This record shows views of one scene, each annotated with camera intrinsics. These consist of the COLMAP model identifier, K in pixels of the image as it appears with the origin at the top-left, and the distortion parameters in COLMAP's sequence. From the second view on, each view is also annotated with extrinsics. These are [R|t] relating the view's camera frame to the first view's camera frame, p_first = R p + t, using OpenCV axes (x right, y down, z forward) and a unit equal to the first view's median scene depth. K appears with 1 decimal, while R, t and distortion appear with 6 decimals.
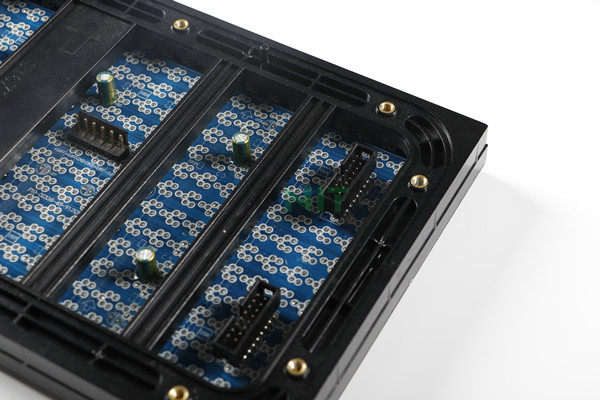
lens RADIAL K [[1108.4, 0, 300.0], [0, 1108.4, 200.0], [0, 0, 1]] dist [0.064436, 0.149787]
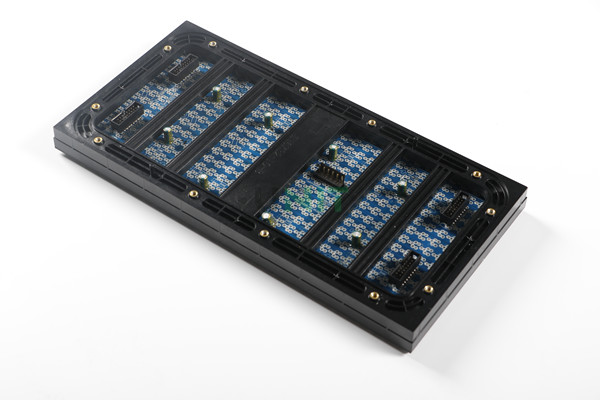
lens RADIAL K [[1108.4, 0, 300.0], [0, 1108.4, 200.0], [0, 0, 1]] dist [0.064436, 0.149787]
pose [[0.994936, 0.086345, -0.051456, -0.132194], [-0.088962, 0.994731, -0.050948, 0.093122], [0.046786, 0.055267, 0.997375, -1.005615]]
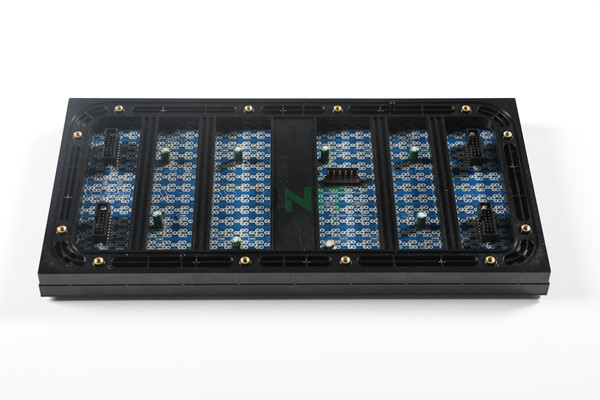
lens RADIAL K [[1108.4, 0, 300.0], [0, 1108.4, 200.0], [0, 0, 1]] dist [0.064436, 0.149787]
pose [[0.861705, -0.373167, 0.343818, -0.914896], [0.385167, 0.922162, 0.035542, -0.118645], [-0.330319, 0.101801, 0.938363, -0.721087]]
